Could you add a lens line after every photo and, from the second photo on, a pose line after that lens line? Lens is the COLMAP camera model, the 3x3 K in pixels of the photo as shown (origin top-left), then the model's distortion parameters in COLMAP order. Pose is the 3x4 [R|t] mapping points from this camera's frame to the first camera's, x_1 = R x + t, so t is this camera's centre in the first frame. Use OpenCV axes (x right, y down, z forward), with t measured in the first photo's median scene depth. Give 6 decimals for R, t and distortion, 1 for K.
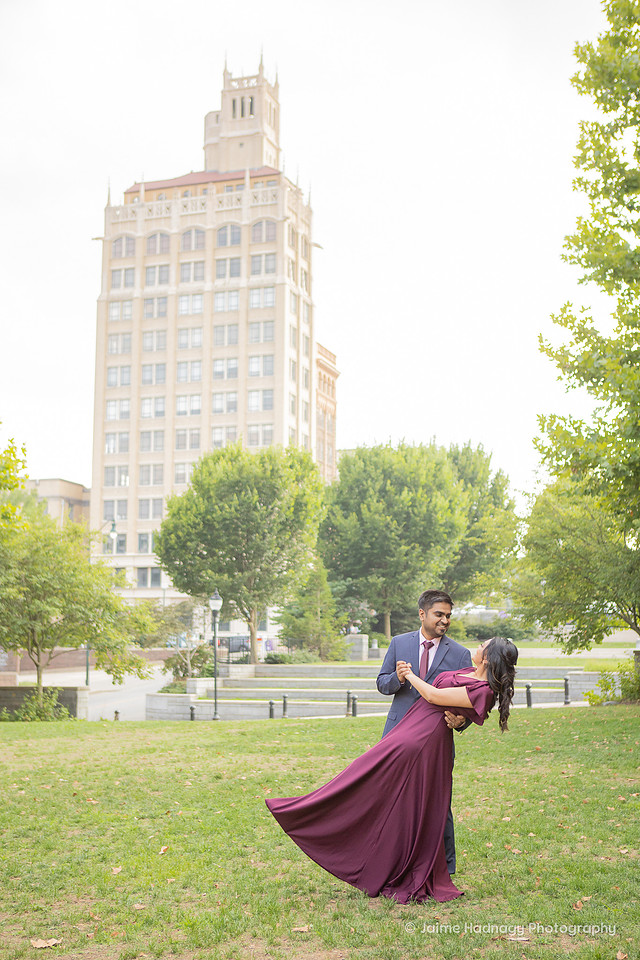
lens RADIAL K [[1344.0, 0, 320.0], [0, 1344.0, 480.0], [0, 0, 1]] dist [-0.002682, -0.000541]
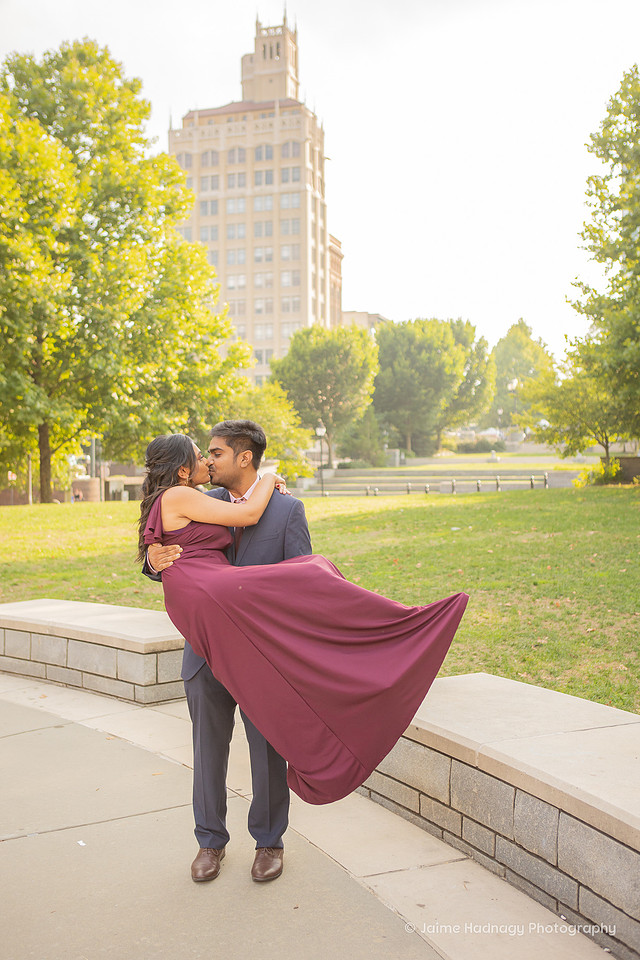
lens RADIAL K [[1080.0, 0, 320.0], [0, 1080.0, 480.0], [0, 0, 1]] dist [-0.034195, 0.015948]
pose [[0.999533, -0.012457, 0.027911, -0.046142], [0.008357, 0.989764, 0.142471, -0.012451], [-0.029400, -0.142171, 0.989405, -0.103631]]
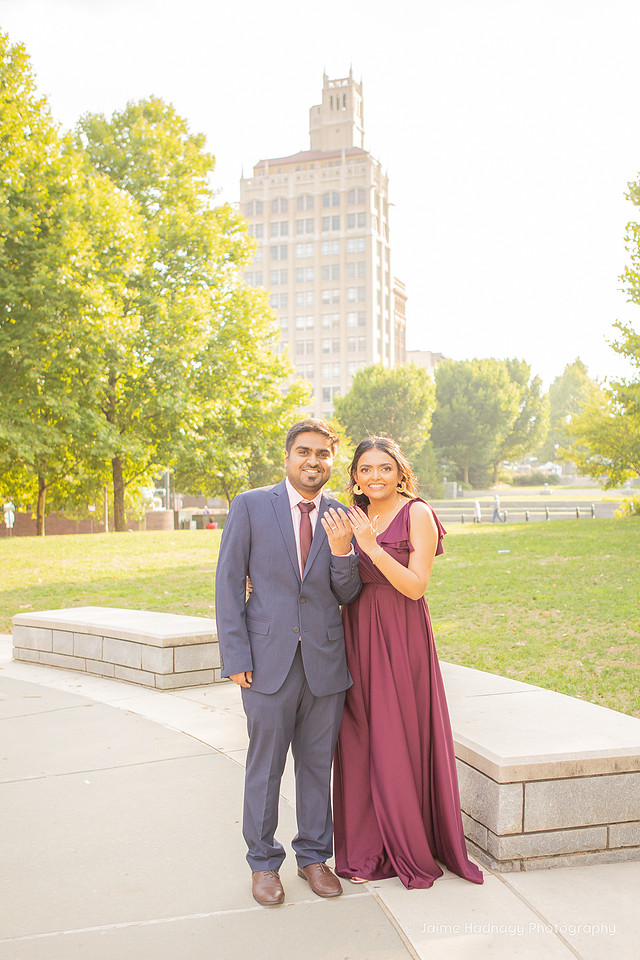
lens RADIAL K [[1035.6, 0, 355.2], [0, 1035.6, 536.6], [0, 0, 1]] dist [-0.064000, 0.032978]
pose [[0.999907, -0.012495, -0.005410, -0.041297], [0.013216, 0.986227, 0.164871, -0.012630], [0.003275, -0.164927, 0.986300, -0.110985]]
